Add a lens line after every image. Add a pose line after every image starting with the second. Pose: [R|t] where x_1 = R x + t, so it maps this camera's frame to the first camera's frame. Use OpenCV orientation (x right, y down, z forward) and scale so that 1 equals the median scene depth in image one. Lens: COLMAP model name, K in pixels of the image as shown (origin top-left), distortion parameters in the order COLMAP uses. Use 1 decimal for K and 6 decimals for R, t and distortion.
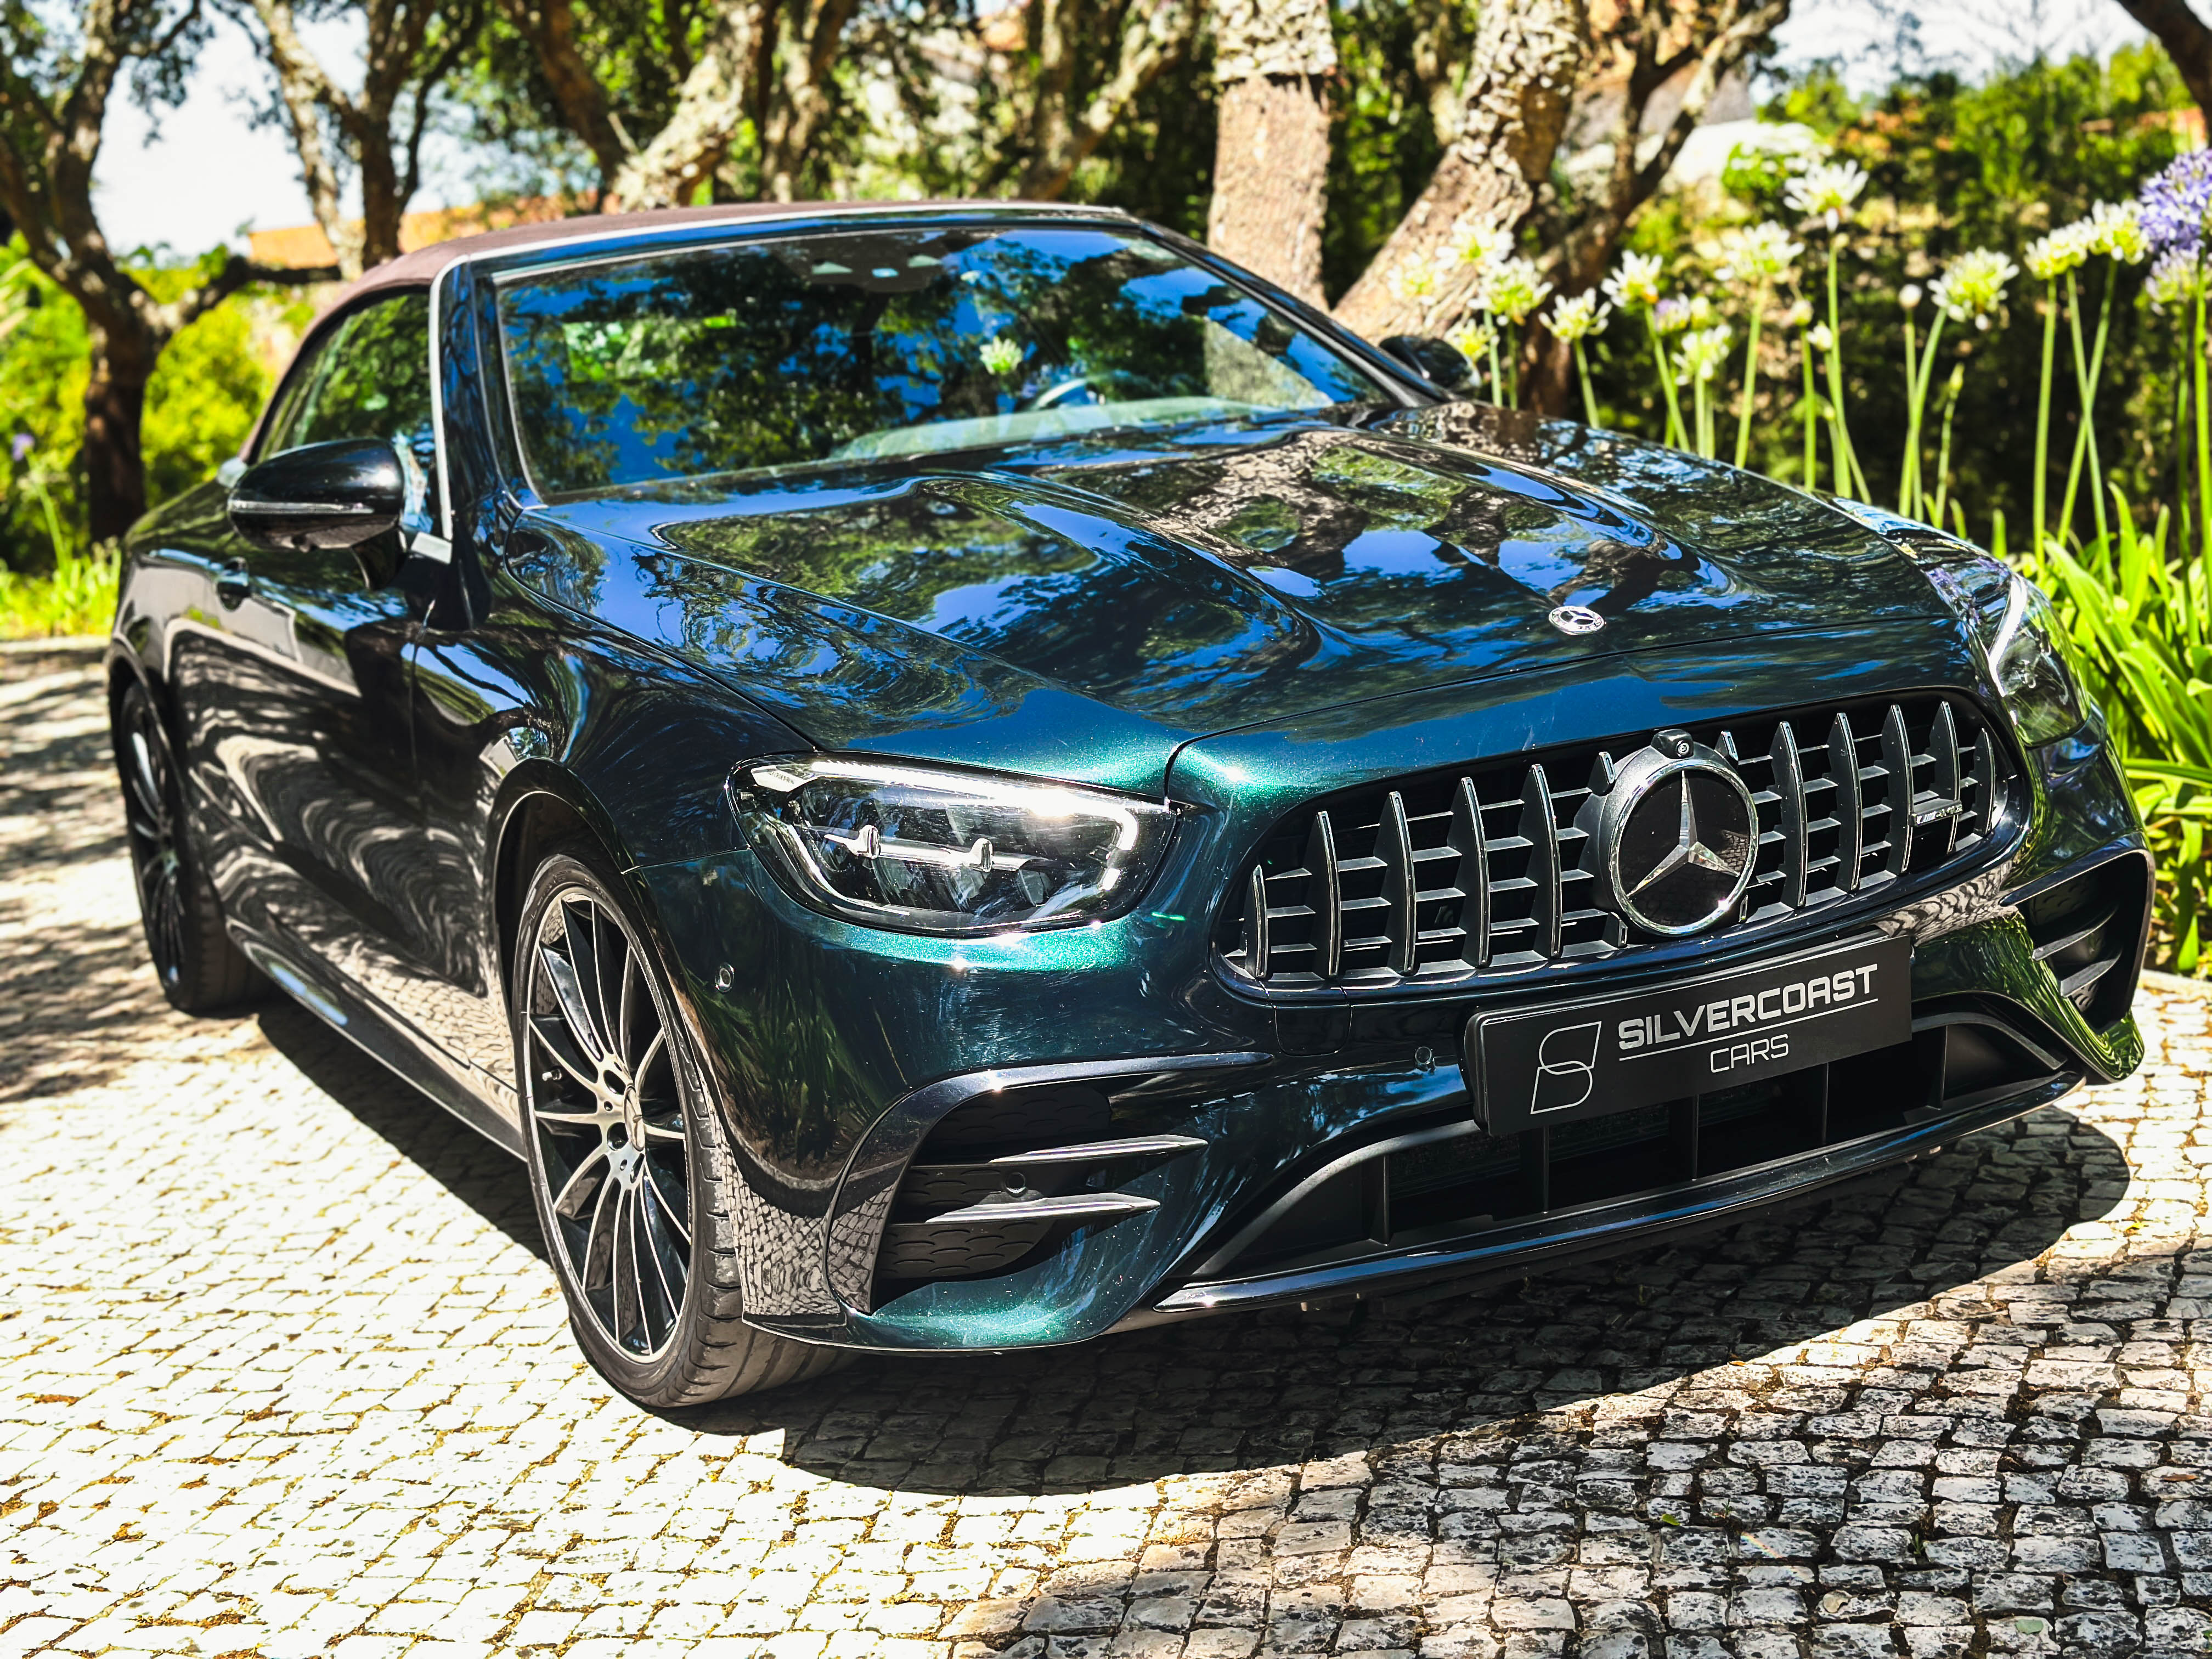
lens RADIAL K [[3105.2, 0, 1094.2], [0, 3105.2, 828.3], [0, 0, 1]] dist [0.099944, 0.000000]
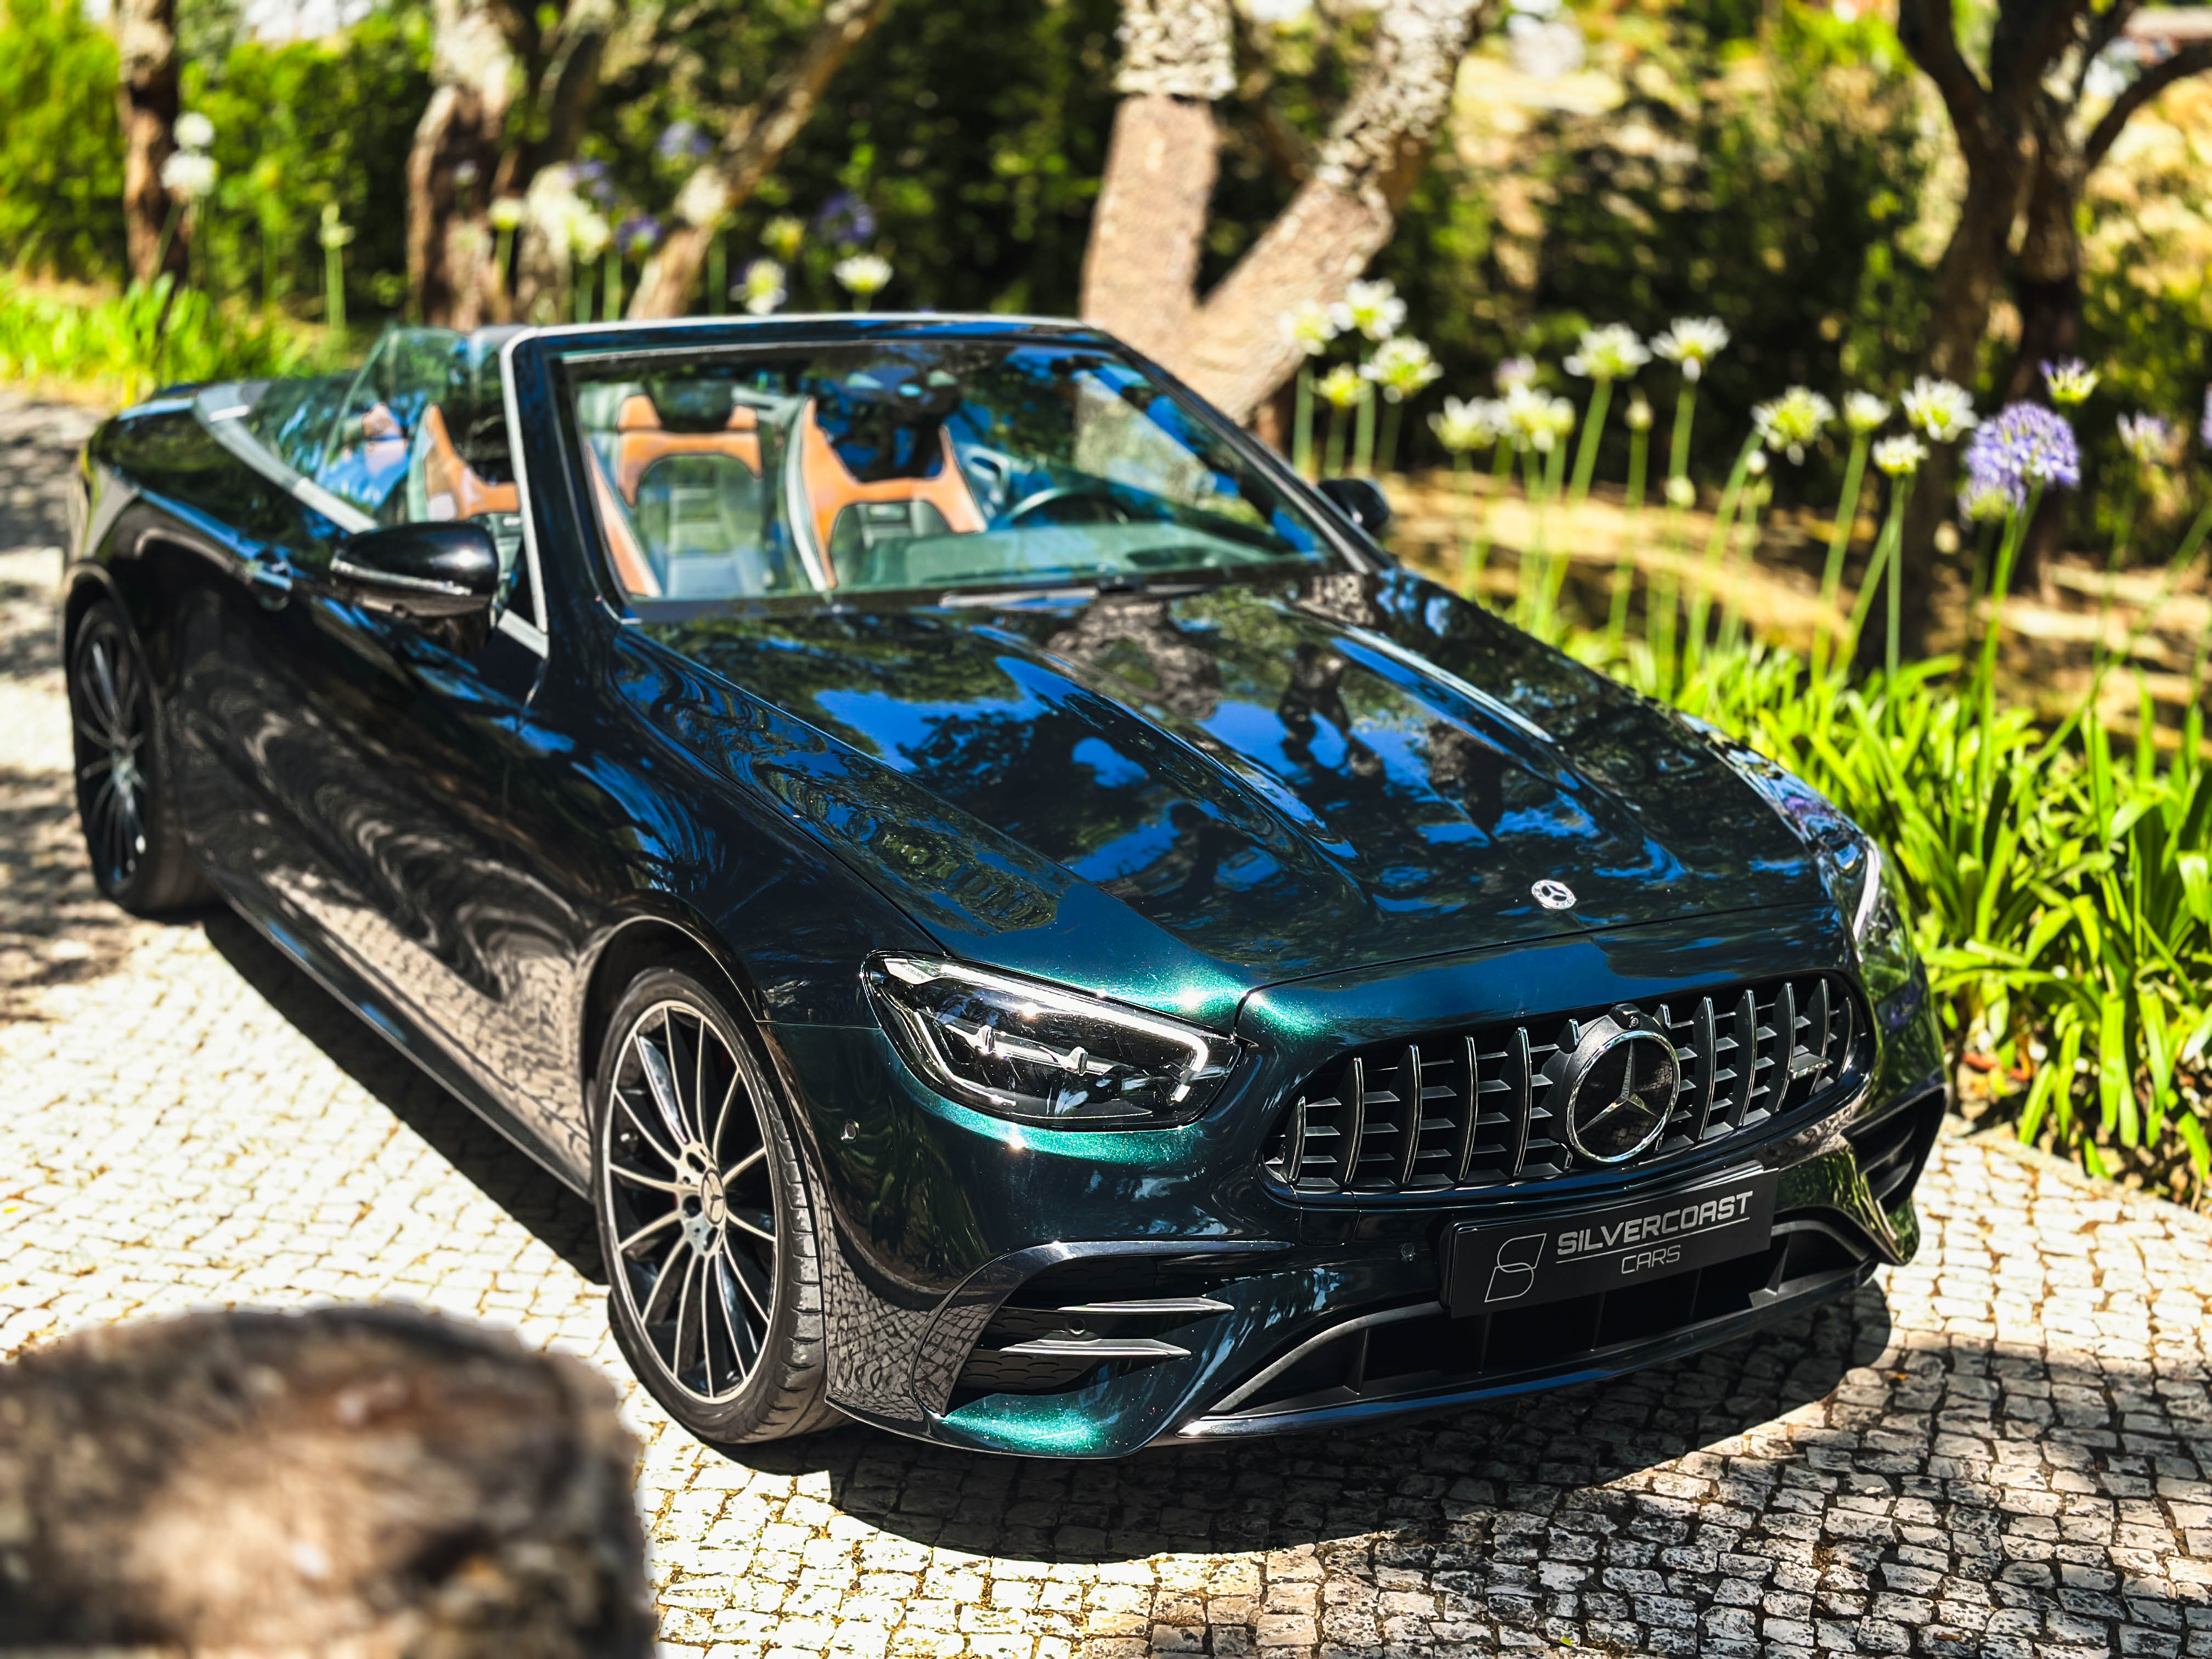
lens RADIAL K [[3105.2, 0, 1118.5], [0, 3105.2, 830.9], [0, 0, 1]] dist [0.099944, 0.000000]
pose [[0.986345, 0.103493, 0.128112, -0.180649], [-0.113689, 0.990682, 0.074993, -0.169230], [-0.119157, -0.088534, 0.988920, -0.201176]]
